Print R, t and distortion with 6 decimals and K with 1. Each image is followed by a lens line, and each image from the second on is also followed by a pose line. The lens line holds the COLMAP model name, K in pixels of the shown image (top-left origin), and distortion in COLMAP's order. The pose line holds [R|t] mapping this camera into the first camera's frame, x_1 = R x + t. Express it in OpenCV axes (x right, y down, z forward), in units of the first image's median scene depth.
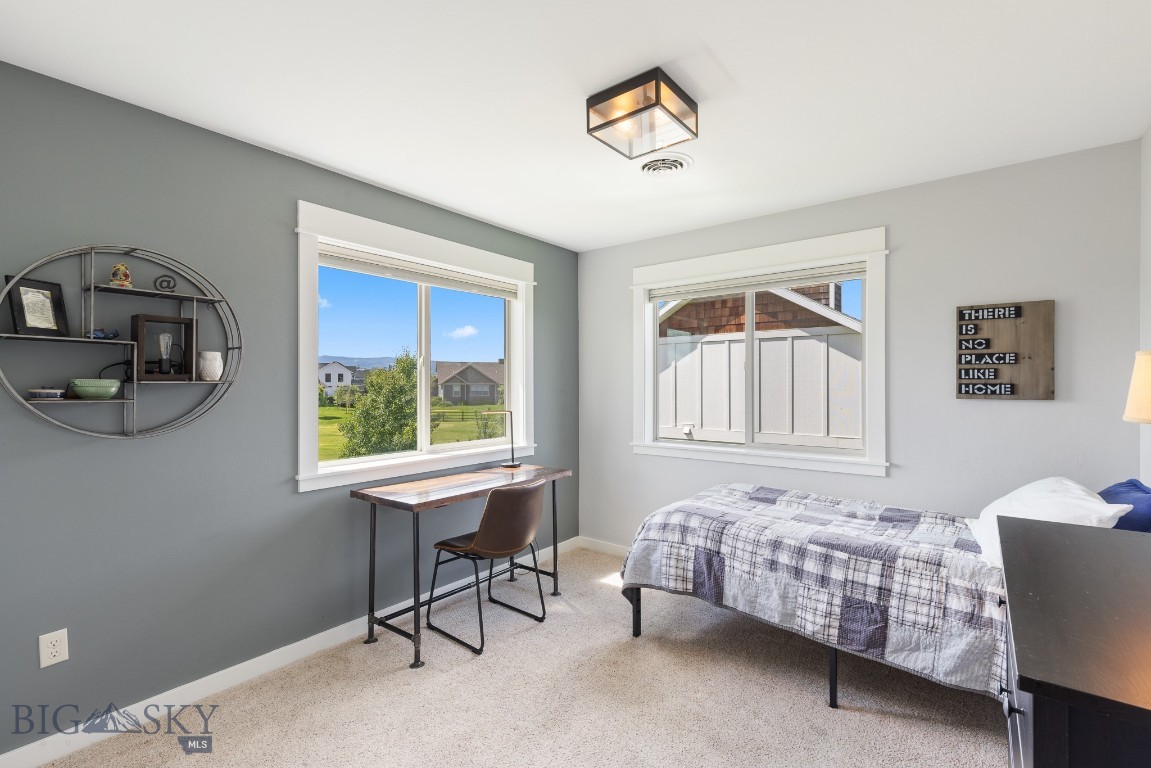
lens RADIAL K [[524.0, 0, 578.8], [0, 524.0, 383.9], [0, 0, 1]] dist [0.010563, 0.000100]
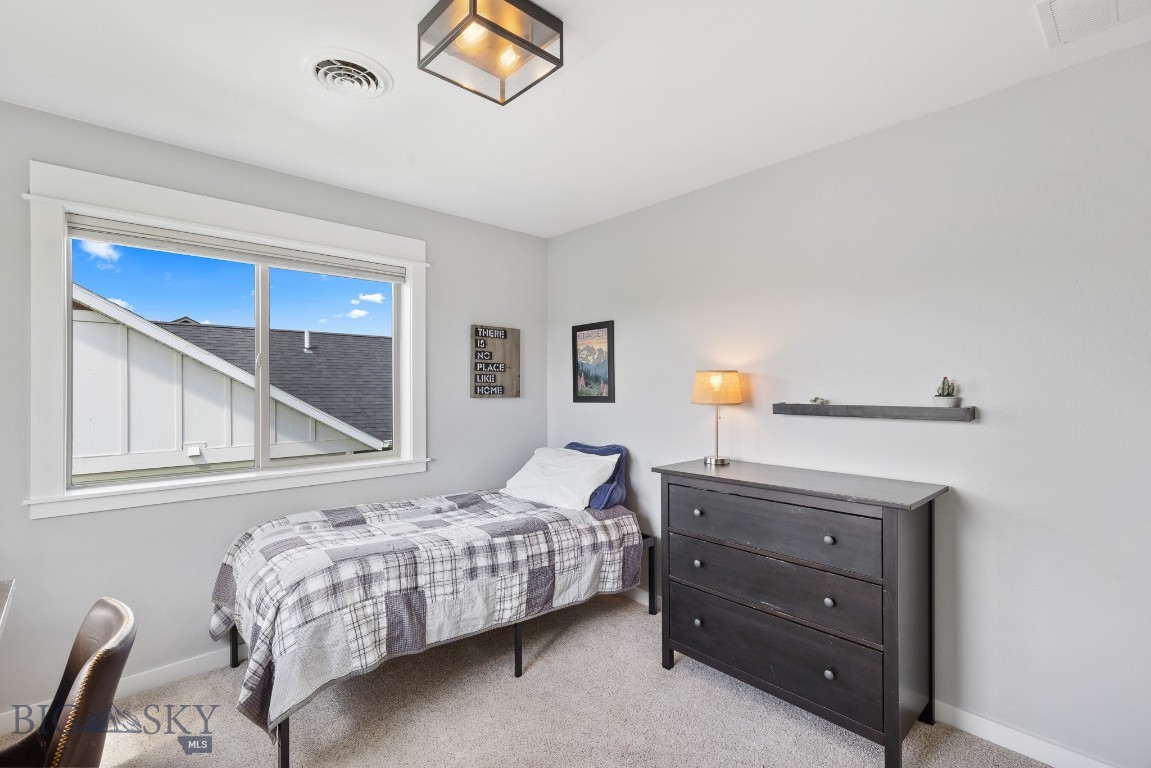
lens RADIAL K [[524.0, 0, 580.0], [0, 524.0, 385.9], [0, 0, 1]] dist [0.010563, 0.000100]
pose [[0.149458, 0.002798, 0.988764, -0.516365], [-0.001075, 0.999996, -0.002668, 0.002649], [-0.988767, -0.000664, 0.149461, 0.611500]]
